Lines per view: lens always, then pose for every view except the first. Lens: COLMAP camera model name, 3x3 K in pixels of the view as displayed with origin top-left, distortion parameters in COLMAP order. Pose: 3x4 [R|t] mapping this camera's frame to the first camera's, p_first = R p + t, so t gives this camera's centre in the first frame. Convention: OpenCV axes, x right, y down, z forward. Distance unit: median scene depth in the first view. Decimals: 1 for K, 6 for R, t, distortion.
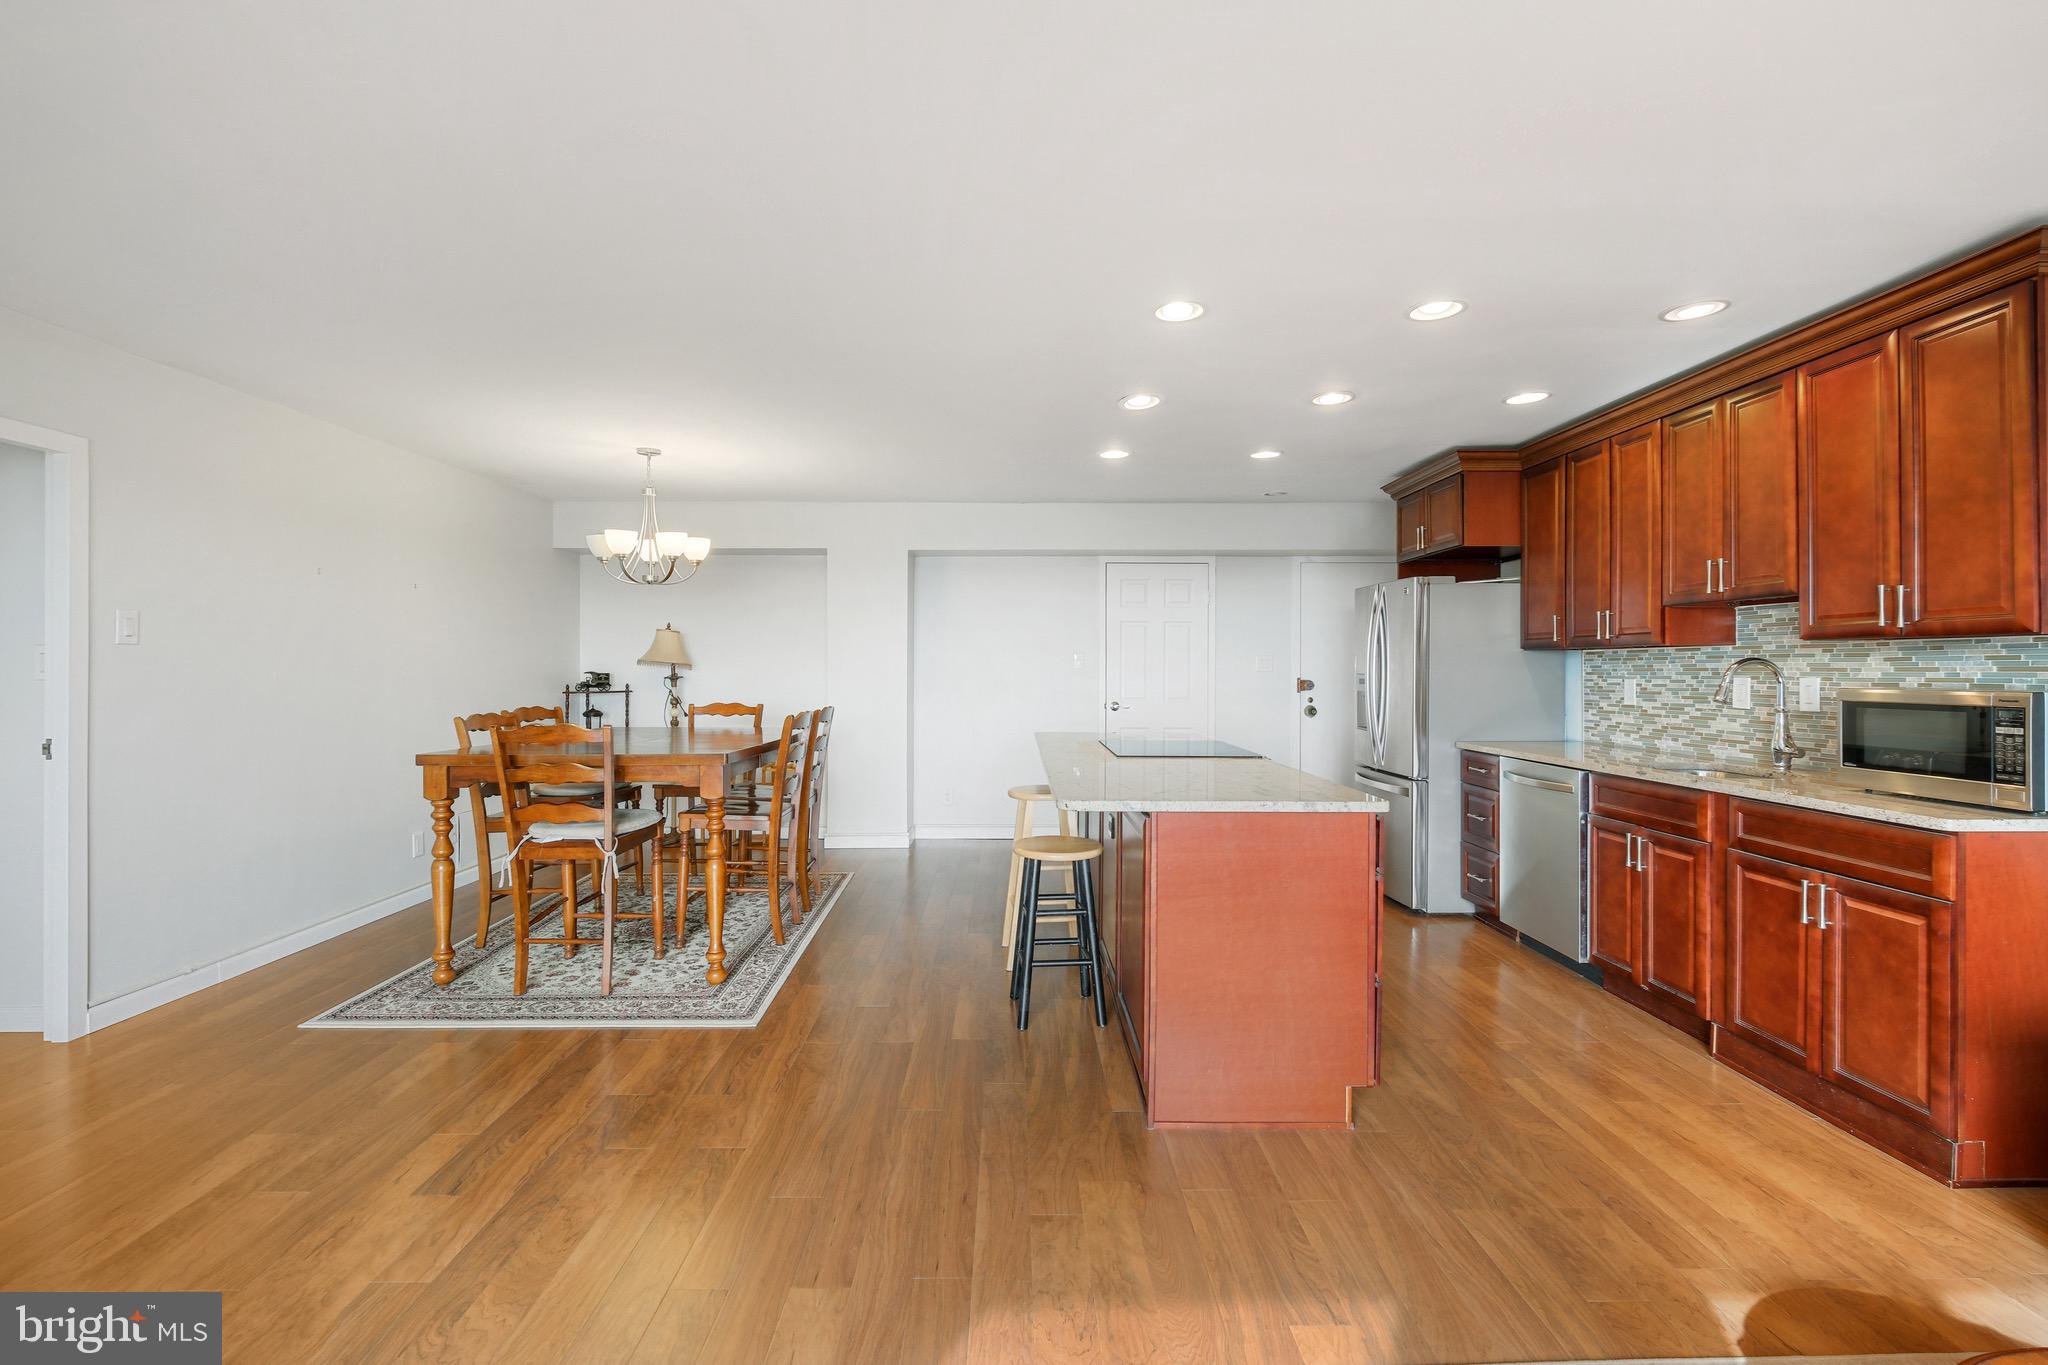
lens RADIAL K [[898.2, 0, 1026.8], [0, 898.2, 670.8], [0, 0, 1]] dist [-0.002620, -0.000754]
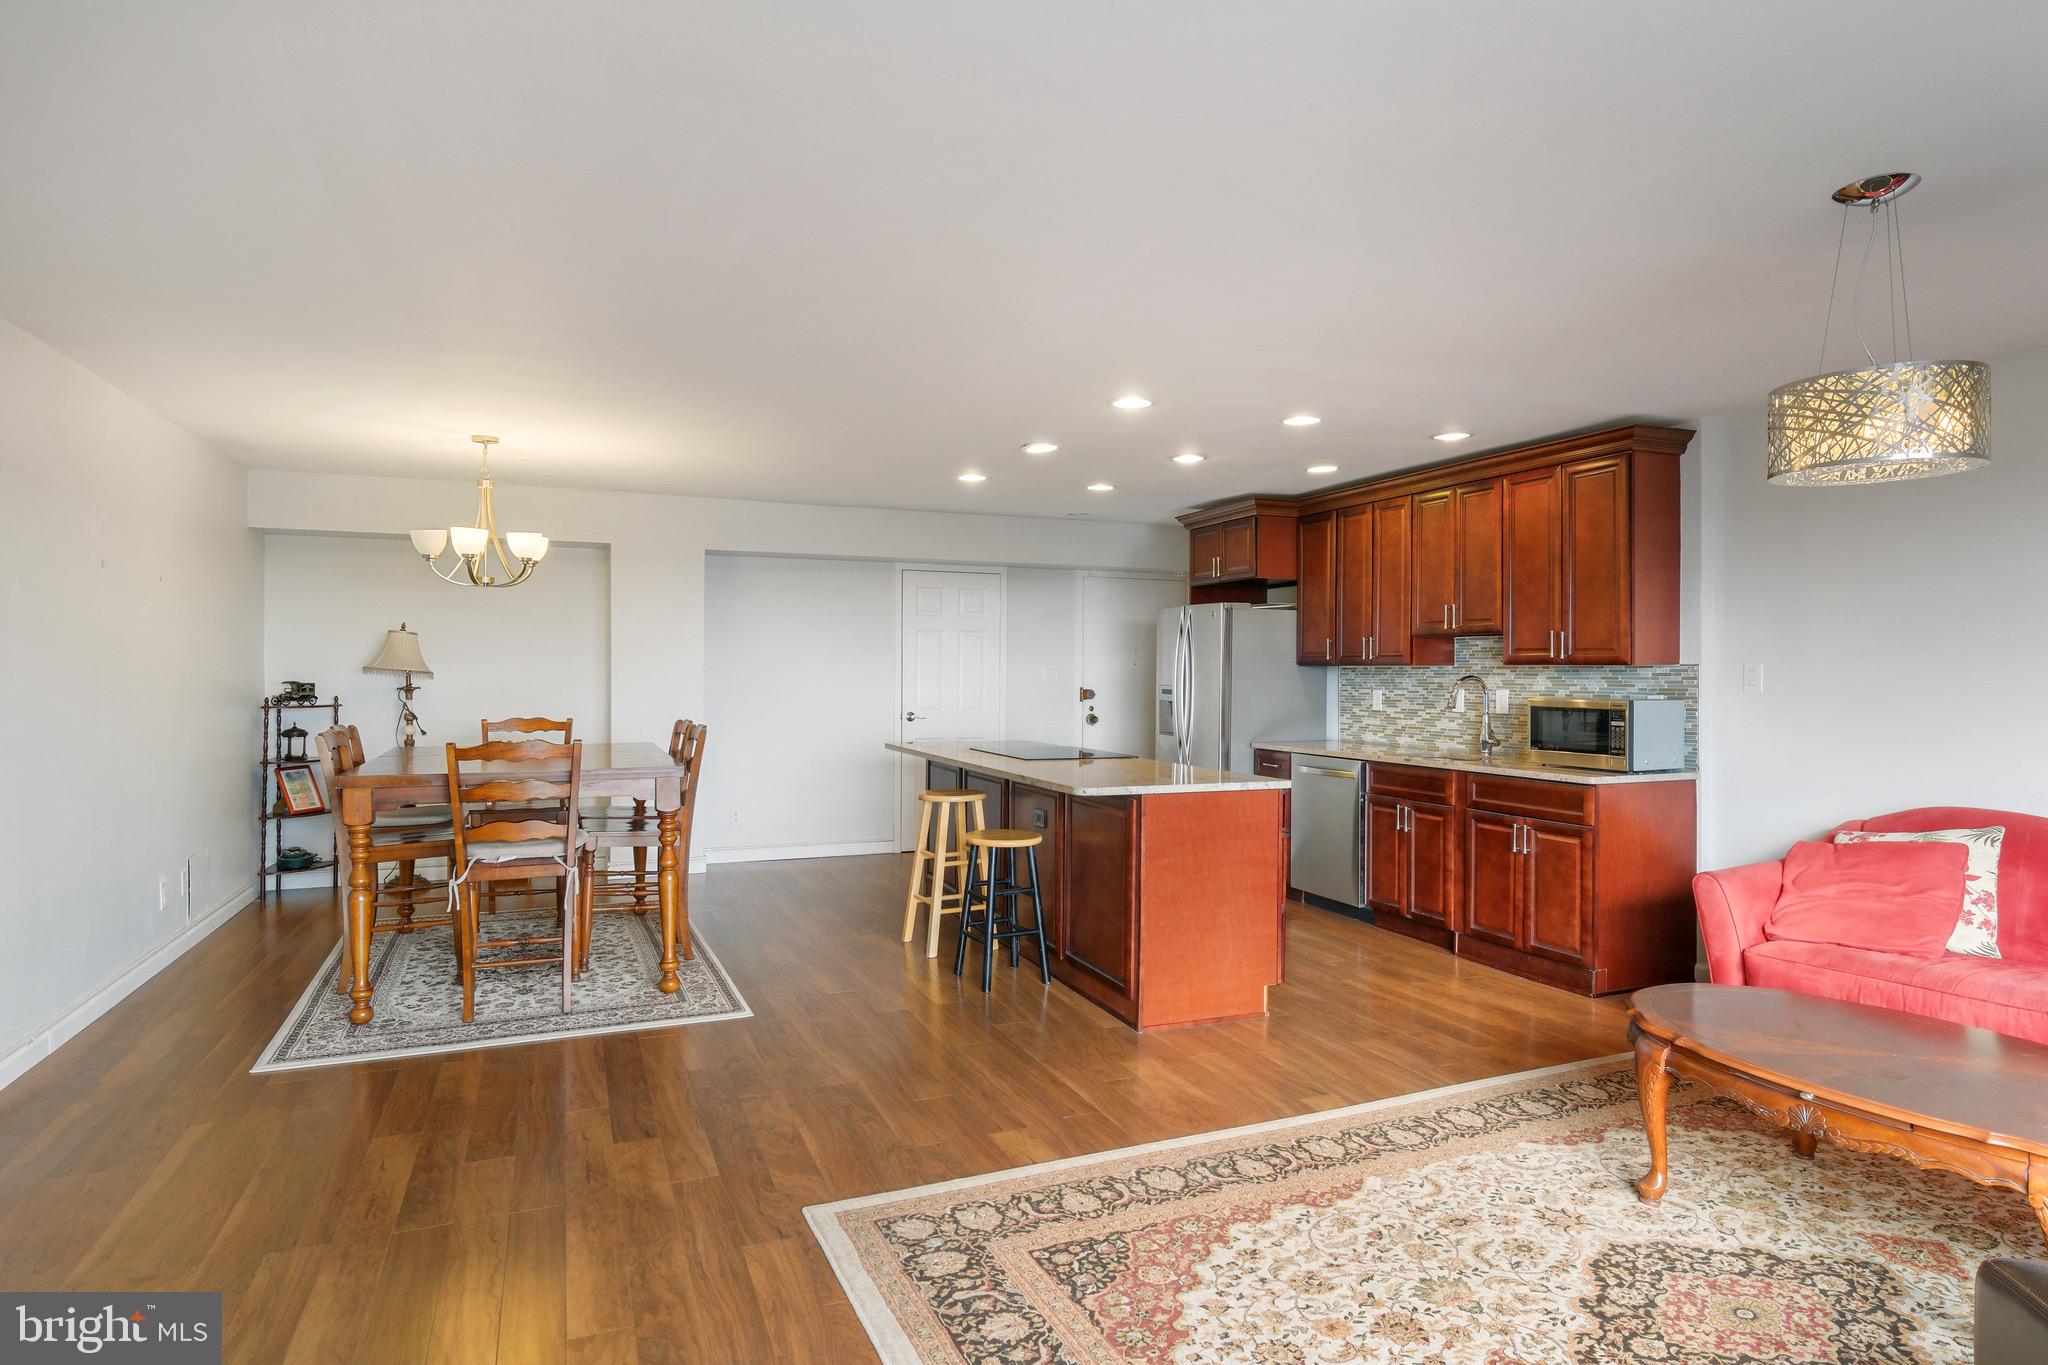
lens RADIAL K [[1117.5, 0, 1033.8], [0, 1117.5, 679.0], [0, 0, 1]] dist [0.000334, -0.002053]
pose [[0.924806, 0.001452, 0.380436, -0.453621], [-0.003322, 0.999985, 0.004260, -0.013704], [-0.380425, -0.005203, 0.924797, -0.331176]]
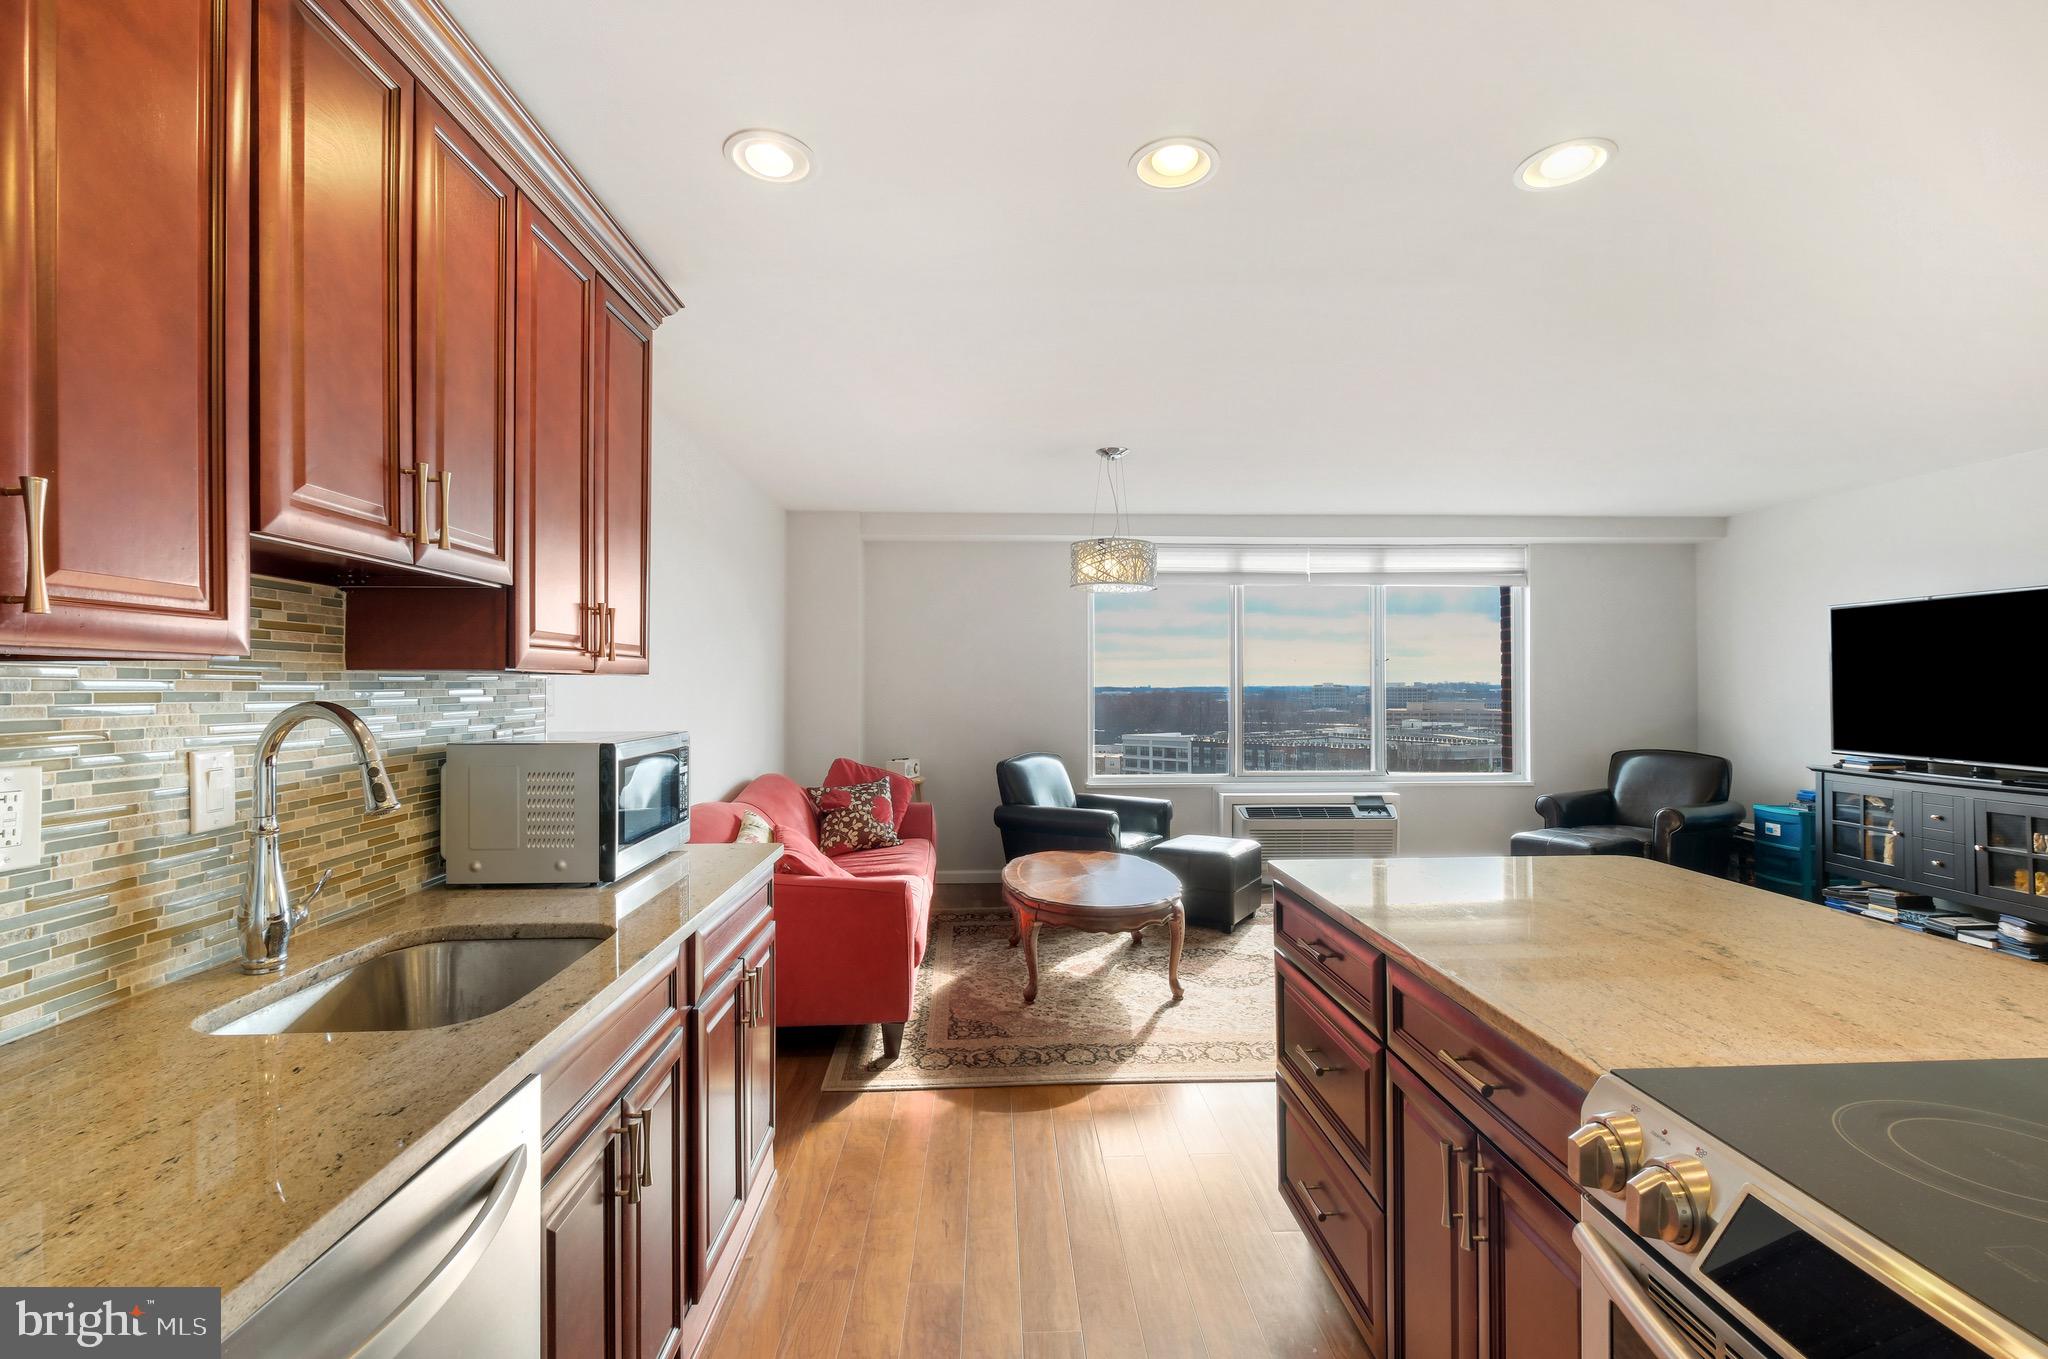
lens RADIAL K [[898.2, 0, 1025.7], [0, 898.2, 677.8], [0, 0, 1]] dist [-0.002620, -0.000754]
pose [[-0.999649, 0.001987, -0.026413, 0.478170], [0.002122, 0.999985, -0.005103, -0.018048], [0.026403, -0.005158, -0.999638, 1.330279]]
